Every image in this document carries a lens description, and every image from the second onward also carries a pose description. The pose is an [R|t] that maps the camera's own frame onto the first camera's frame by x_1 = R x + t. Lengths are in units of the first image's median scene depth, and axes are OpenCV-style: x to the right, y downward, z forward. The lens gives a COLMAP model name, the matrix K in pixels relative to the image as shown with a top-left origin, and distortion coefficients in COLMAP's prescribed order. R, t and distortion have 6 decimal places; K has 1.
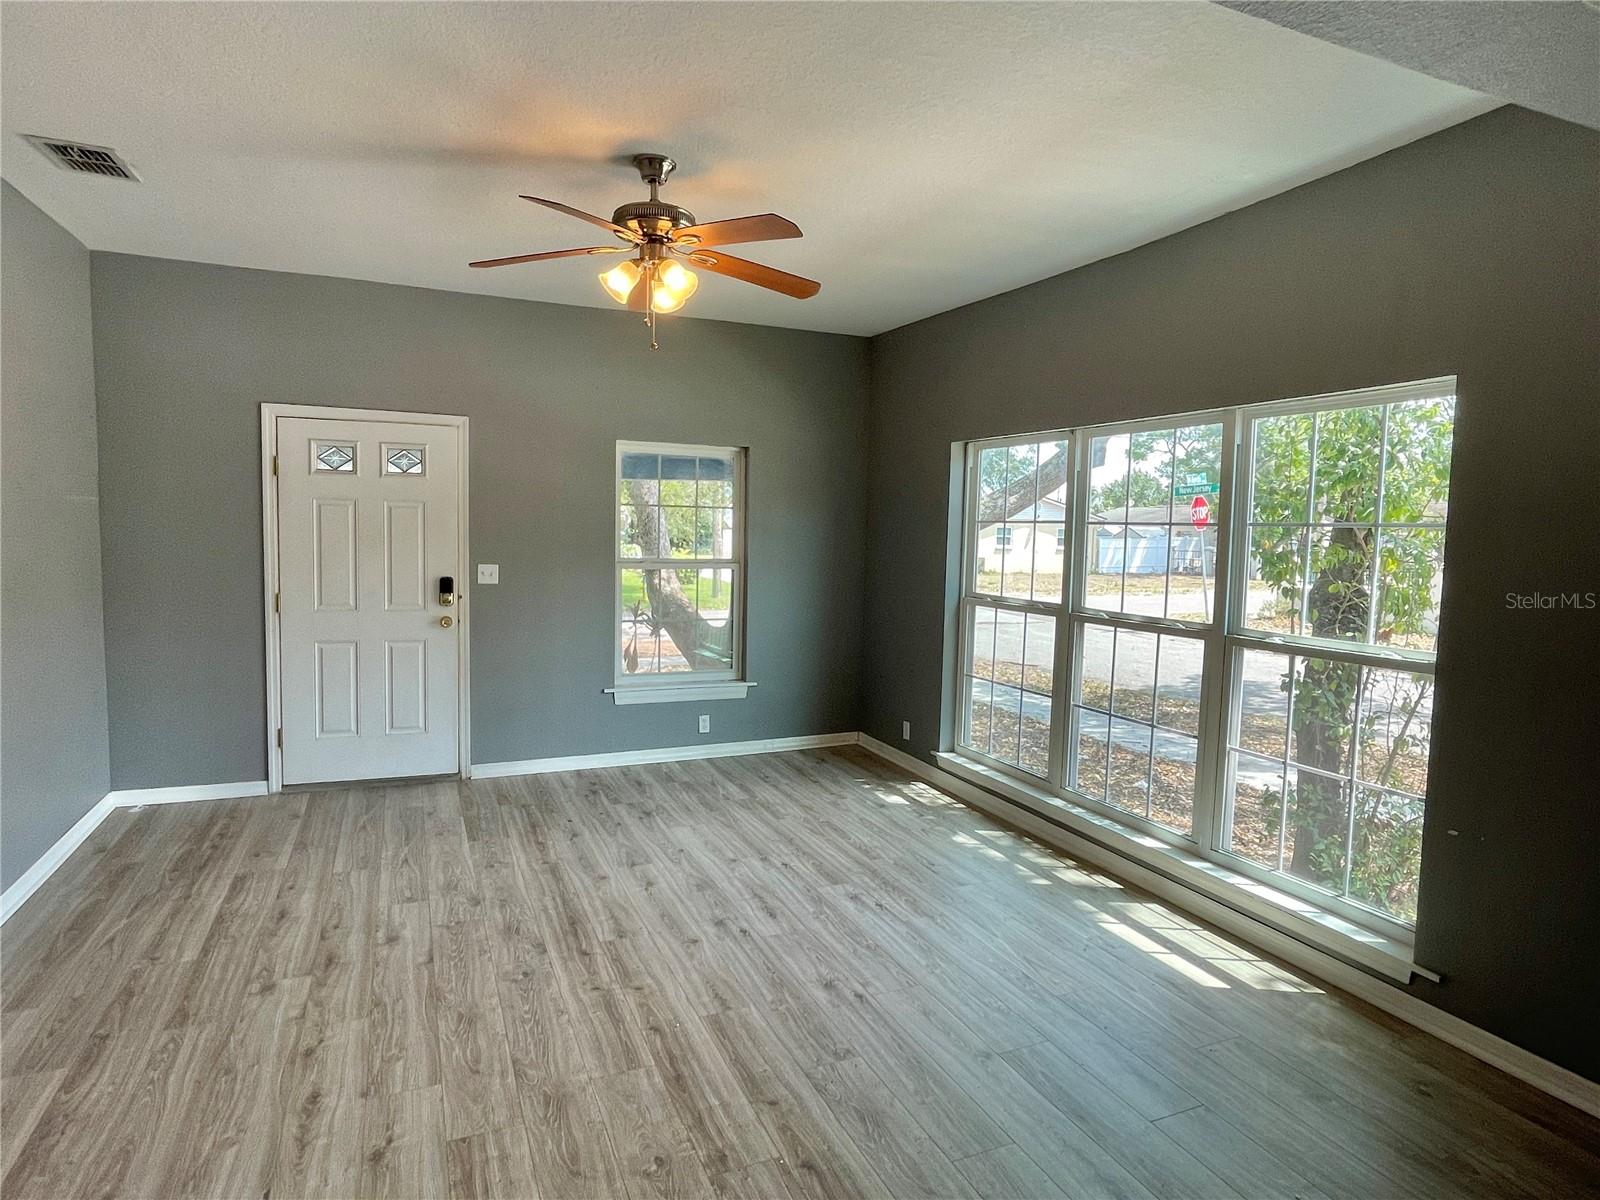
lens RADIAL K [[910.0, 0, 783.4], [0, 910.0, 598.1], [0, 0, 1]] dist [0.002656, 0.000544]
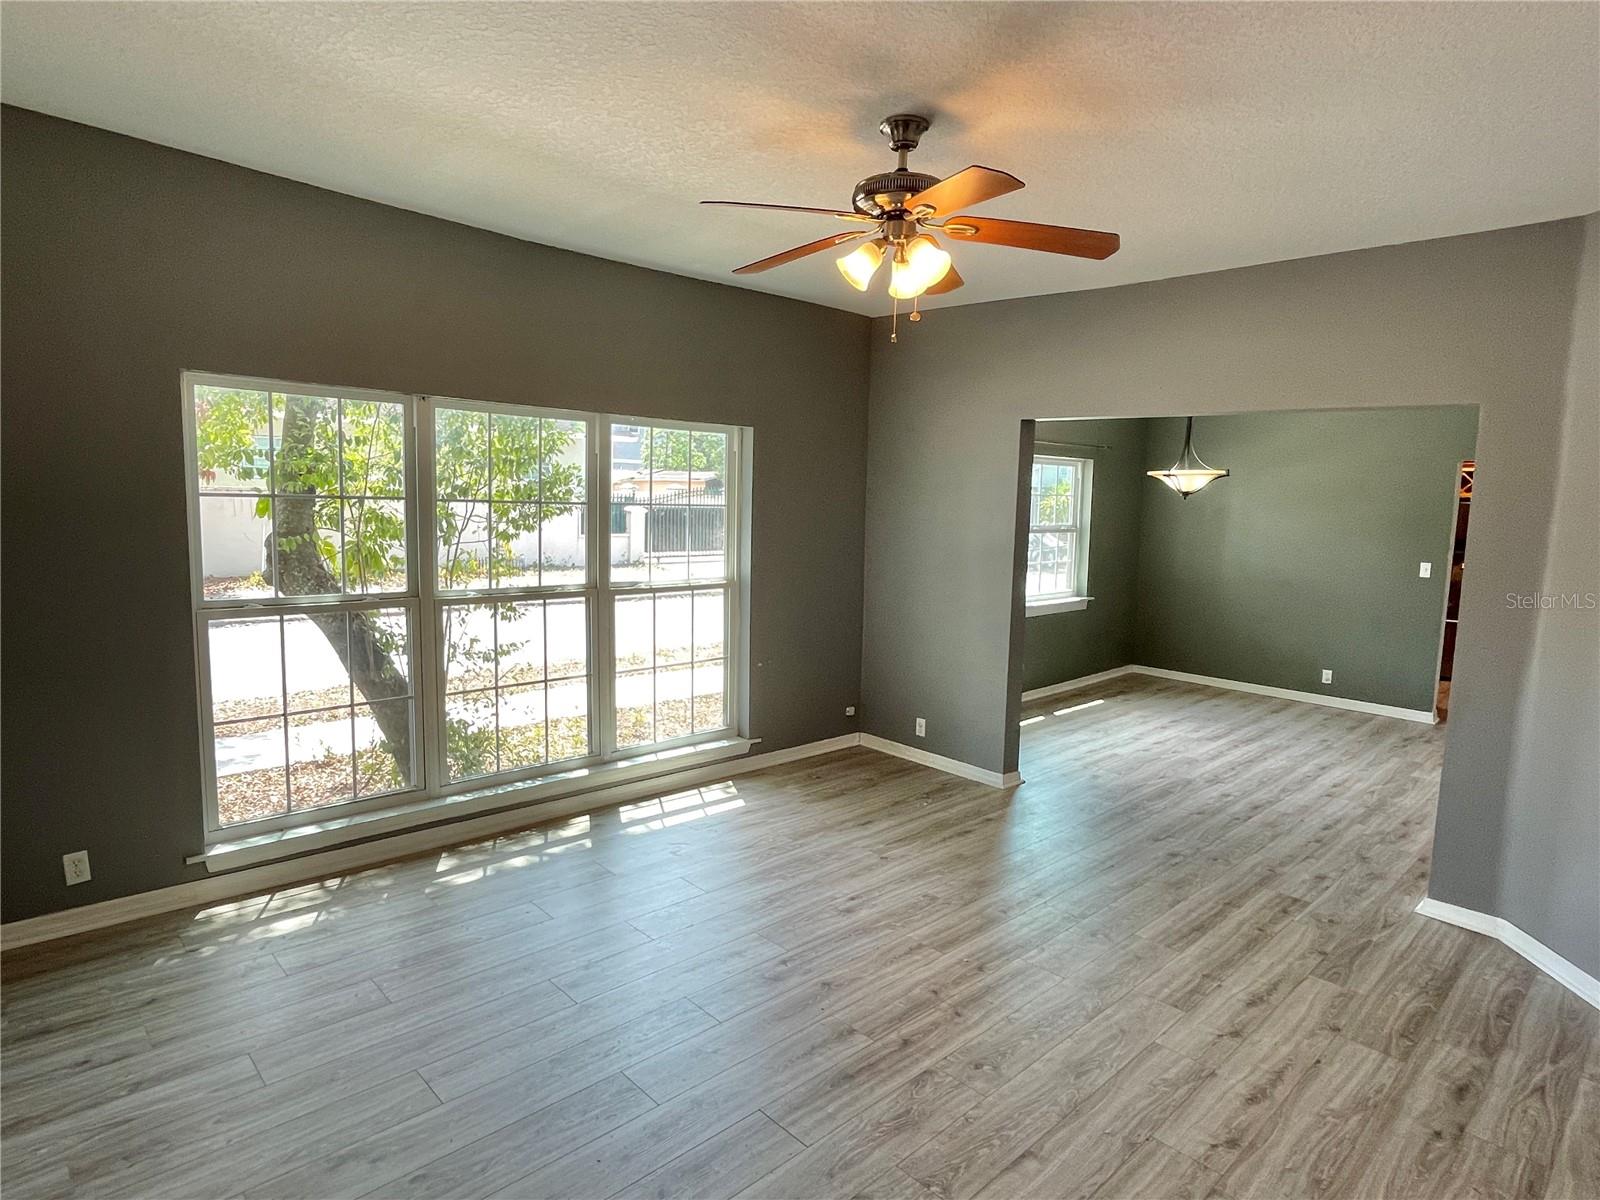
lens RADIAL K [[910.0, 0, 794.3], [0, 910.0, 600.0], [0, 0, 1]] dist [0.002656, 0.000544]
pose [[-0.360468, -0.140783, 0.922086, -0.873839], [0.031039, 0.986187, 0.162703, -0.159372], [-0.932255, 0.087270, -0.351119, 1.301616]]
